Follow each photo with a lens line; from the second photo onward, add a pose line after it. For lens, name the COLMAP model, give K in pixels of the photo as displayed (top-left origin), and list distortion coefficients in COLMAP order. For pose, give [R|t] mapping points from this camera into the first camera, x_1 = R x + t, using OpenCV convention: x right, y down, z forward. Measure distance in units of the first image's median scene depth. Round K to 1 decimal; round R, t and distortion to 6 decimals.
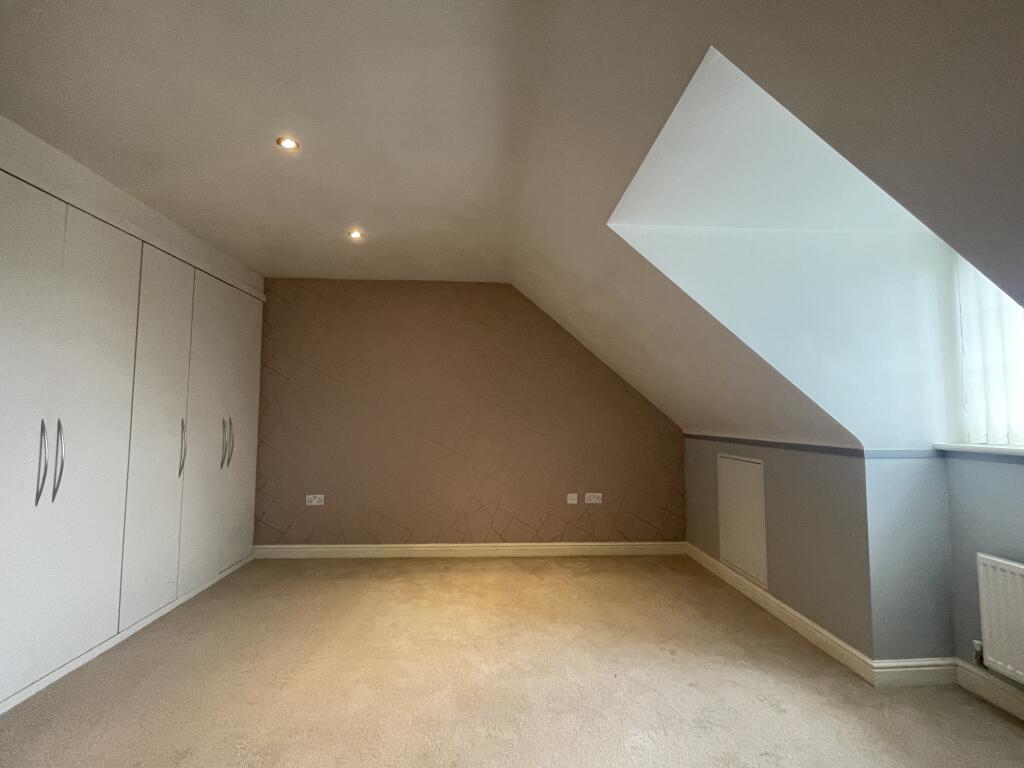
lens RADIAL K [[462.9, 0, 508.6], [0, 462.9, 386.3], [0, 0, 1]] dist [-0.005167, -0.001470]
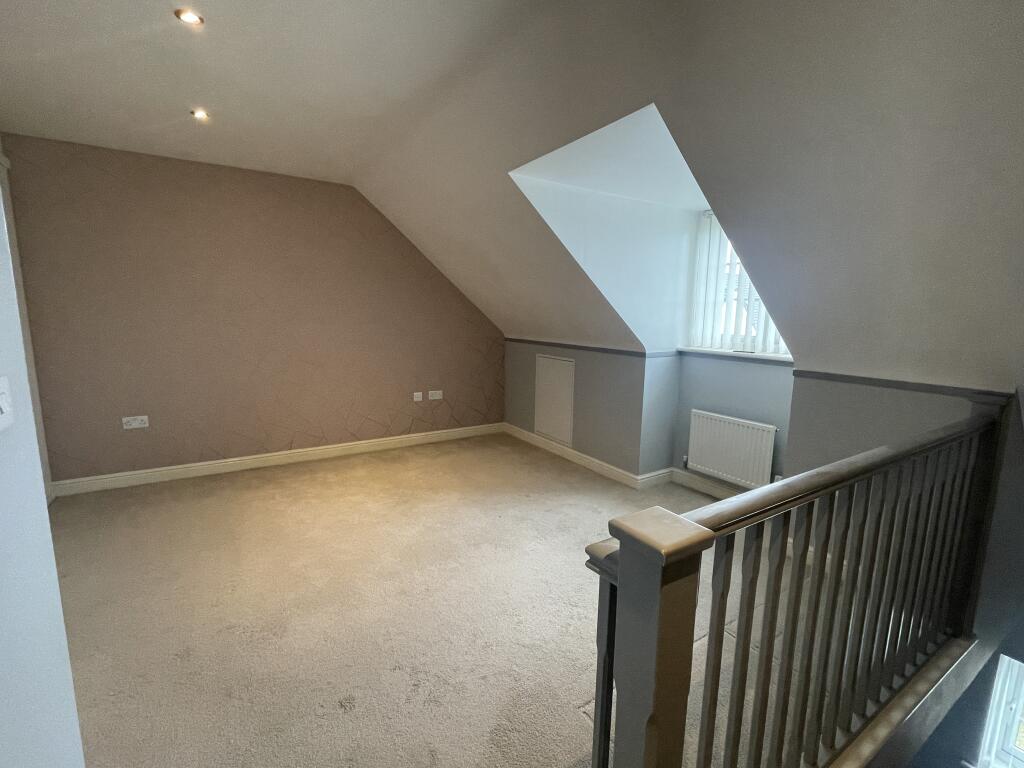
lens RADIAL K [[462.9, 0, 513.5], [0, 462.9, 386.1], [0, 0, 1]] dist [-0.005167, -0.001470]
pose [[0.868354, -0.069372, 0.491070, -0.287379], [-0.043136, 0.975852, 0.214133, -0.049132], [-0.494066, -0.207125, 0.844392, -0.096988]]
